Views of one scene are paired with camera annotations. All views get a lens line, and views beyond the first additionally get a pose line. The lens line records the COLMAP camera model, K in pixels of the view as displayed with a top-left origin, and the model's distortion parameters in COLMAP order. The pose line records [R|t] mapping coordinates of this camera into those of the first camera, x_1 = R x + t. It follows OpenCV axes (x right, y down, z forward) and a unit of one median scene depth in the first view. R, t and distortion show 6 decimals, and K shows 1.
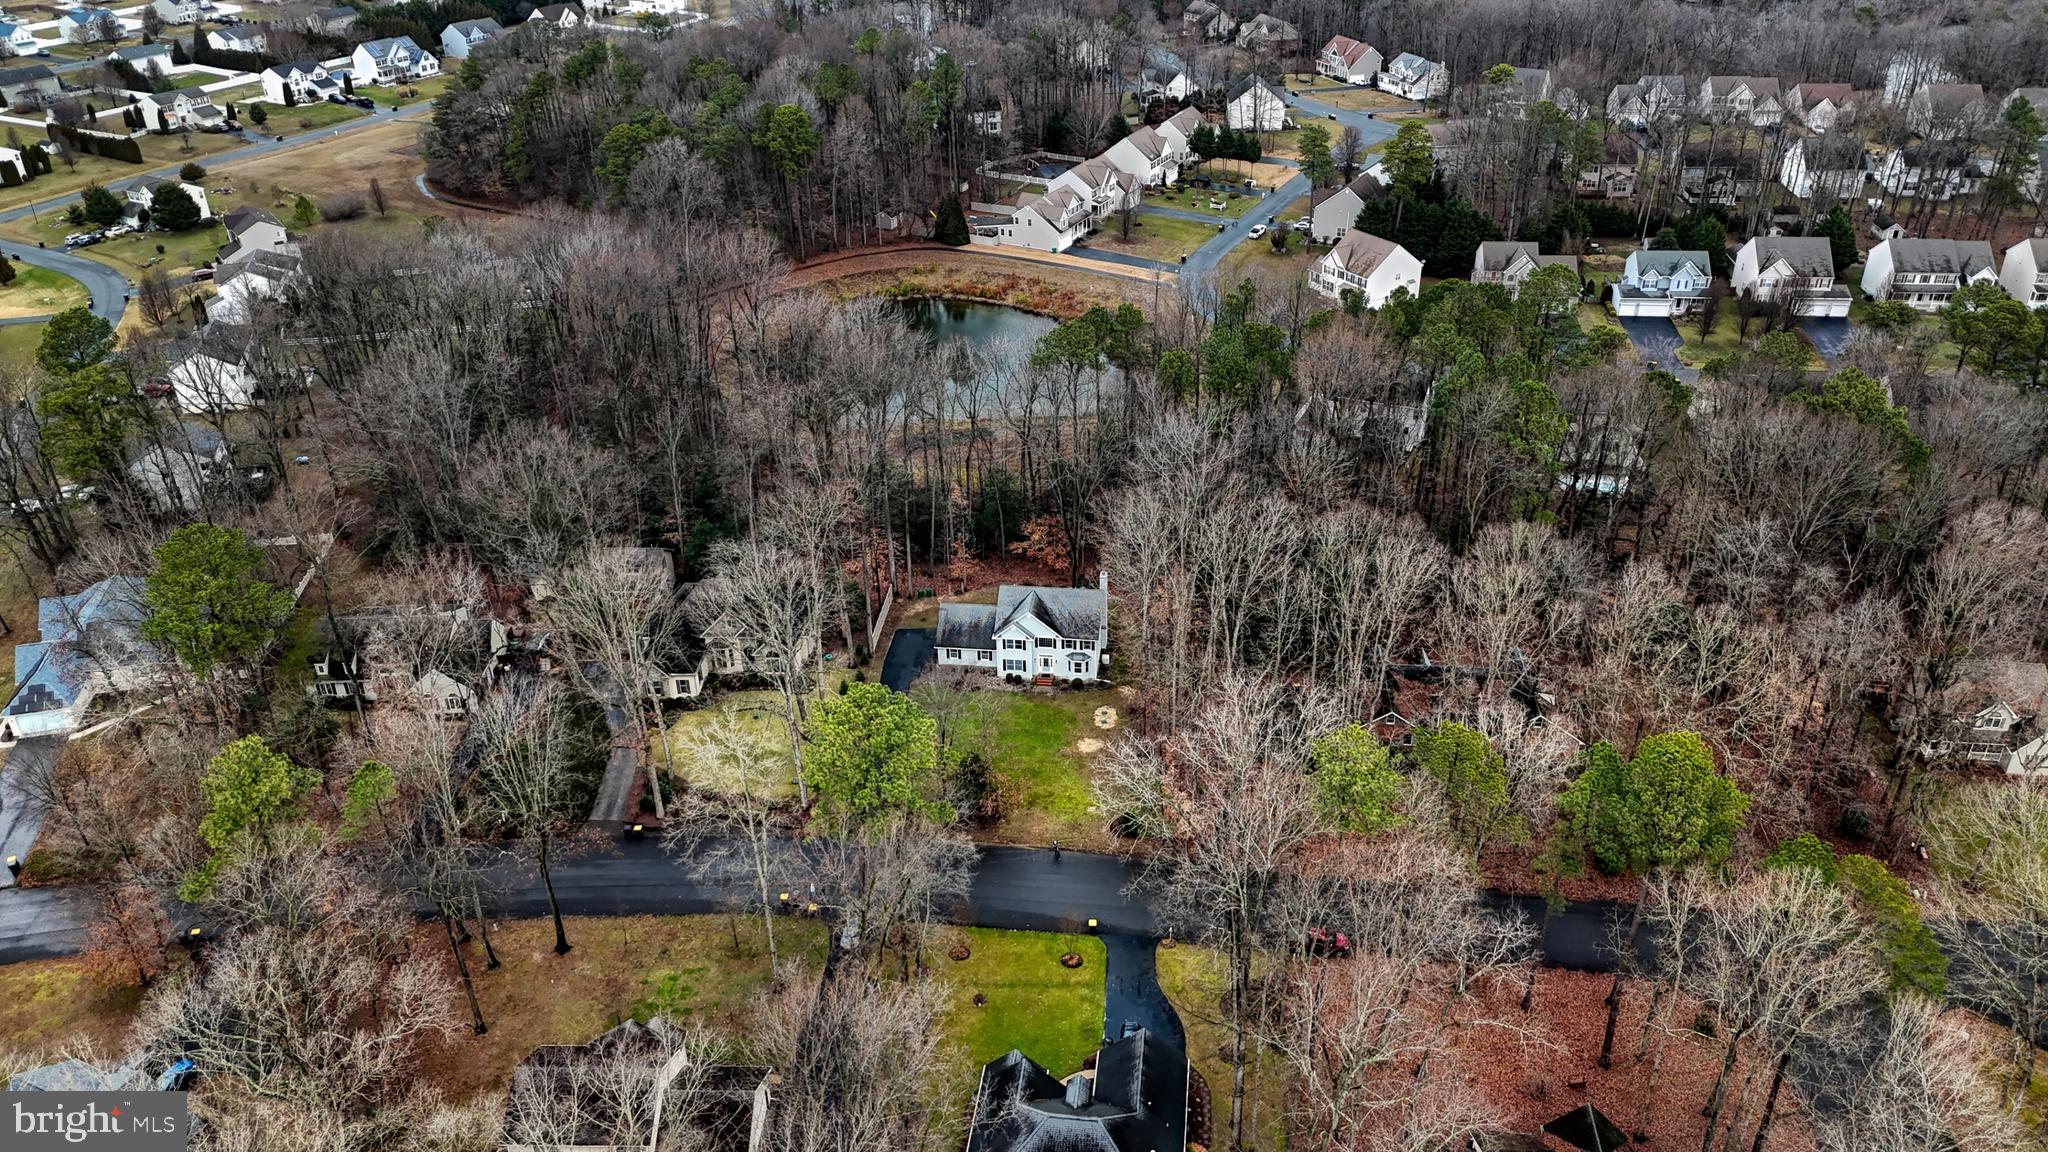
lens RADIAL K [[1503.9, 0, 1028.2], [0, 1503.9, 576.8], [0, 0, 1]] dist [0.072258, -0.048077]
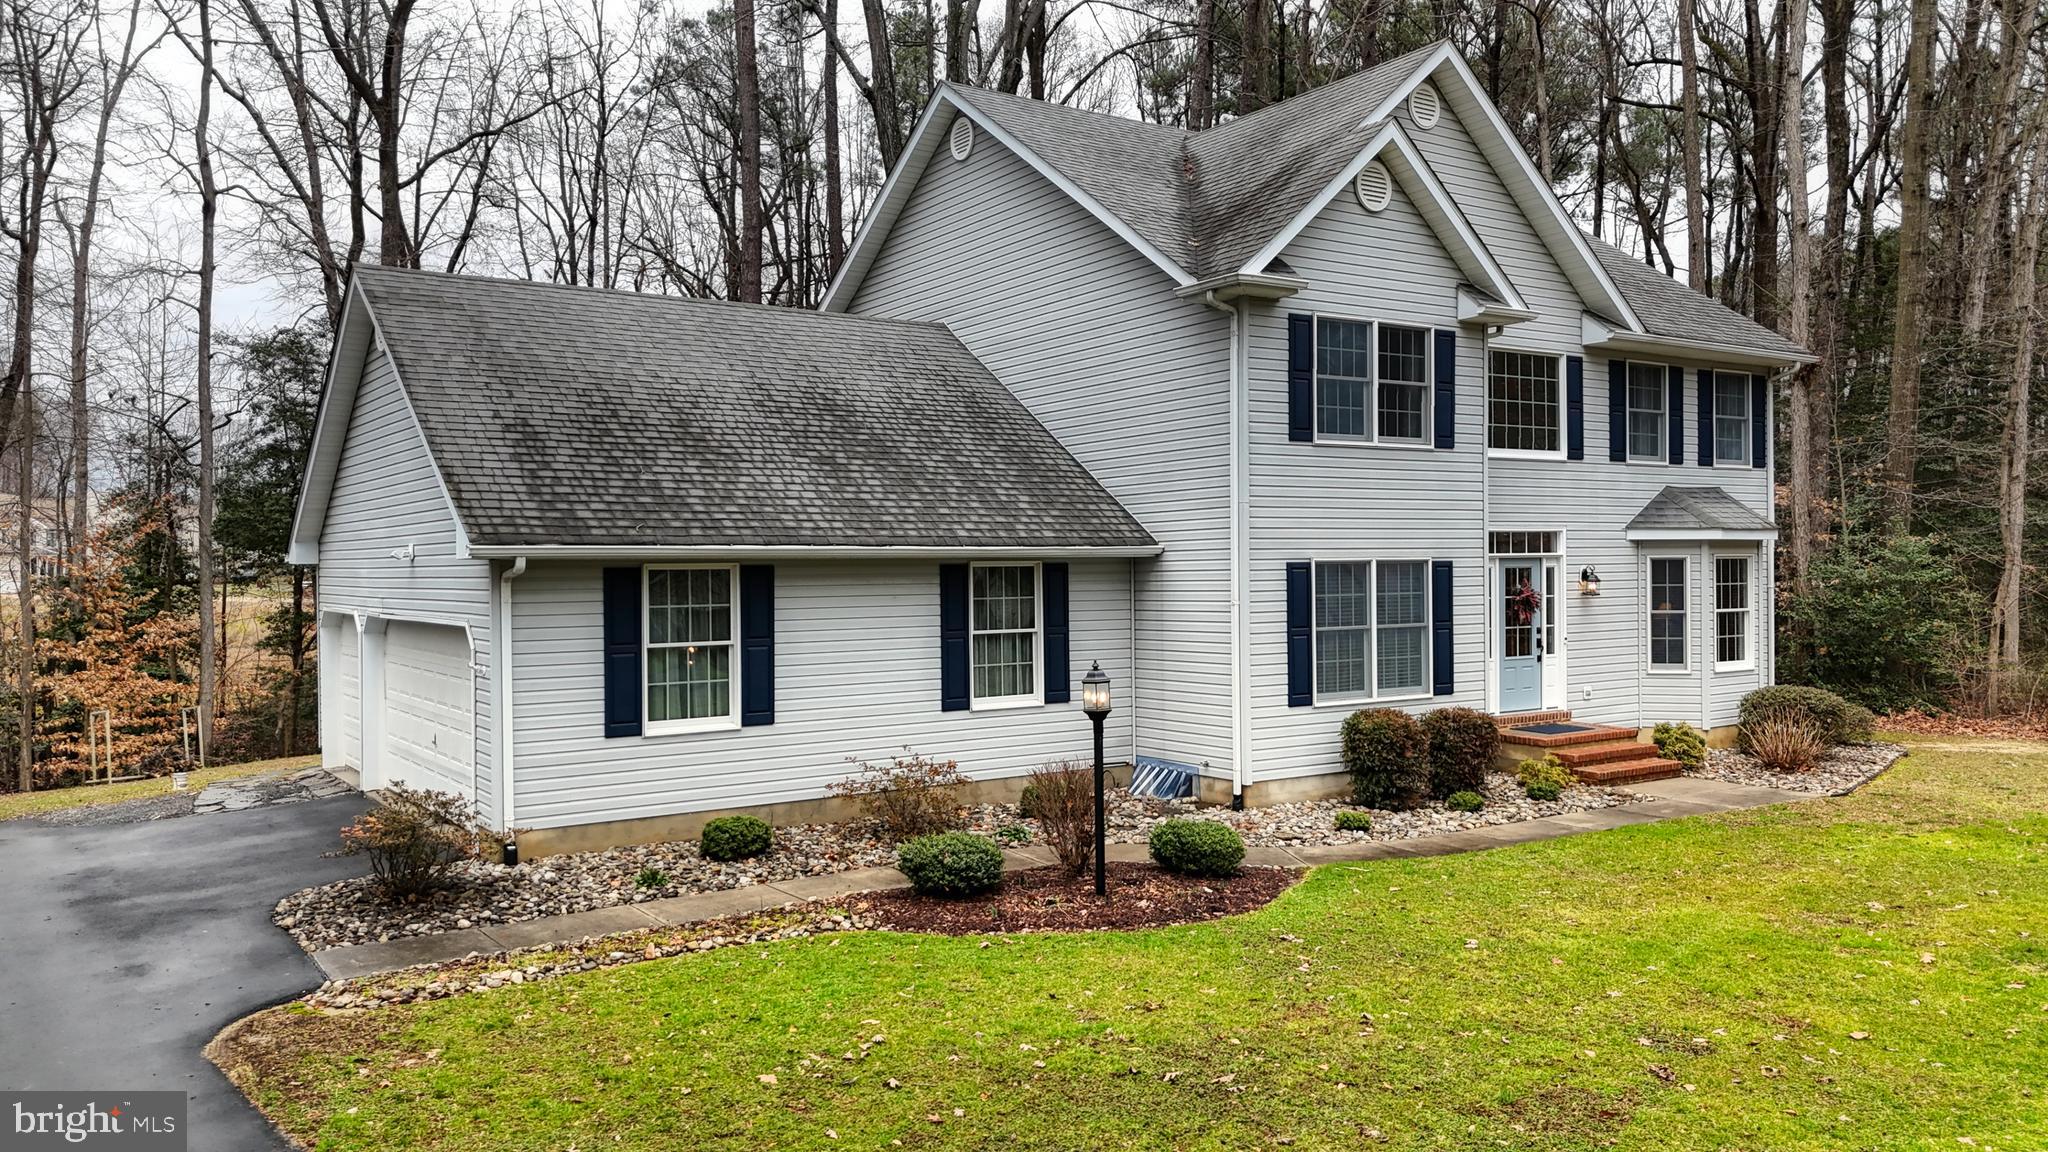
lens RADIAL K [[1503.9, 0, 1035.0], [0, 1503.9, 573.5], [0, 0, 1]] dist [0.072258, -0.048077]
pose [[0.760498, 0.015045, 0.649166, -0.090477], [0.333414, 0.848832, -0.410268, 0.089558], [-0.557205, 0.528449, 0.640519, 0.947475]]
